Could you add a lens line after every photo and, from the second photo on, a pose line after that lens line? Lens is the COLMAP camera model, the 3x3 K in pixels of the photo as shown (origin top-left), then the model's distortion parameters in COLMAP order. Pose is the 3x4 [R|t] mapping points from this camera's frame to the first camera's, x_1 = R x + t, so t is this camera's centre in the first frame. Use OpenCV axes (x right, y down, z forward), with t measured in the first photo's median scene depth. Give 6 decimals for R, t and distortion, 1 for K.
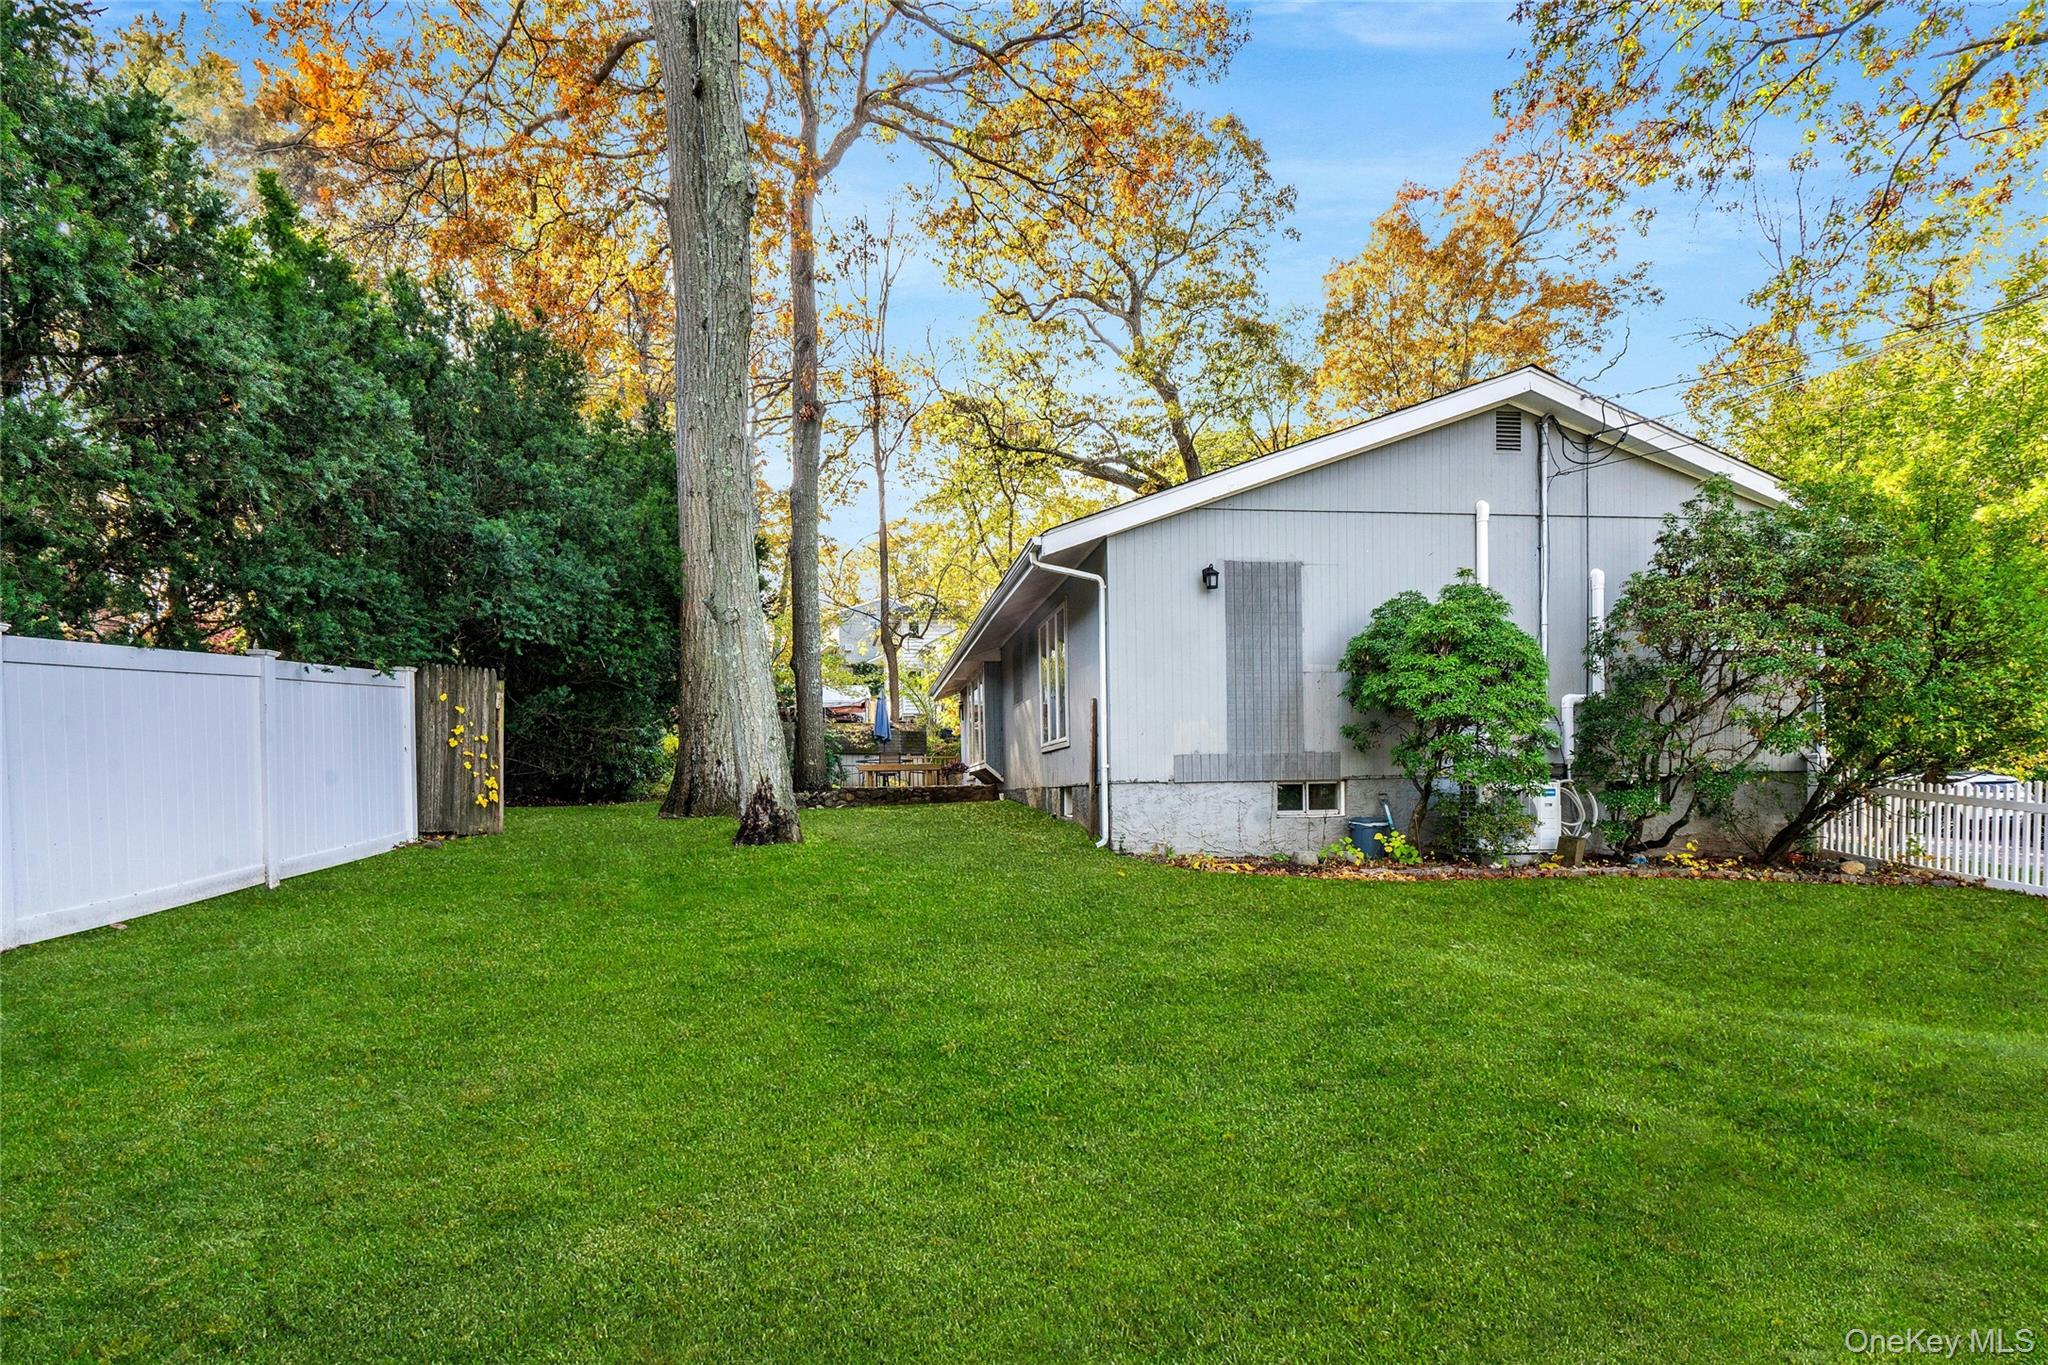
lens RADIAL K [[947.4, 0, 1023.9], [0, 947.4, 783.9], [0, 0, 1]] dist [0.000582, 0.000986]
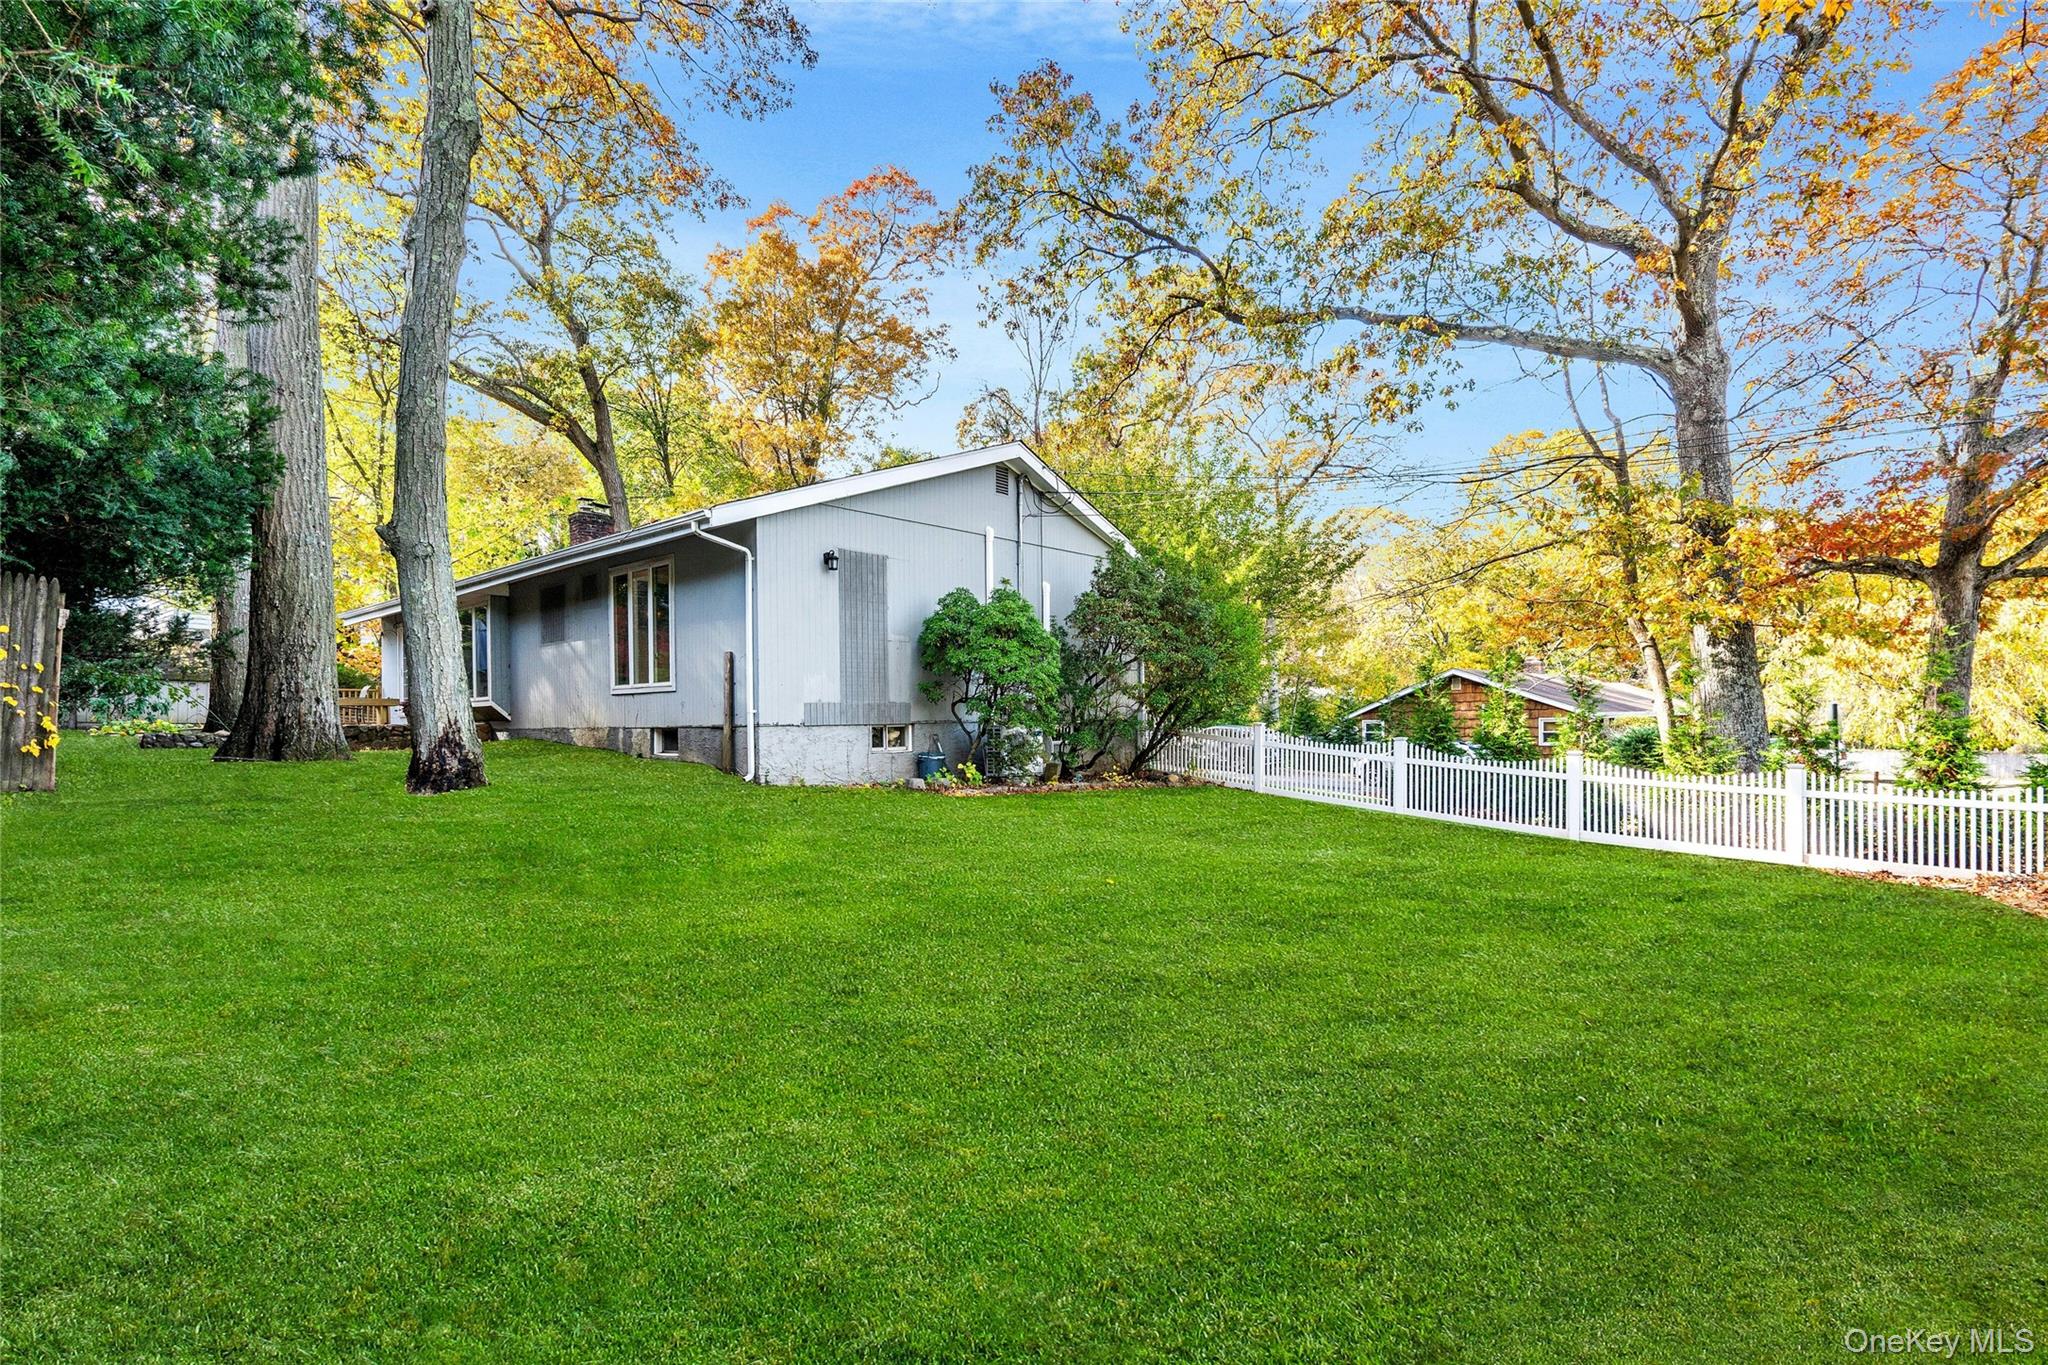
lens RADIAL K [[933.7, 0, 975.1], [0, 933.7, 682.9], [0, 0, 1]] dist [-0.000108, 0.000245]
pose [[0.777750, 0.031895, 0.627764, -0.417023], [-0.008002, 0.999133, -0.040850, -0.008737], [-0.628523, 0.026748, 0.777331, -0.068063]]
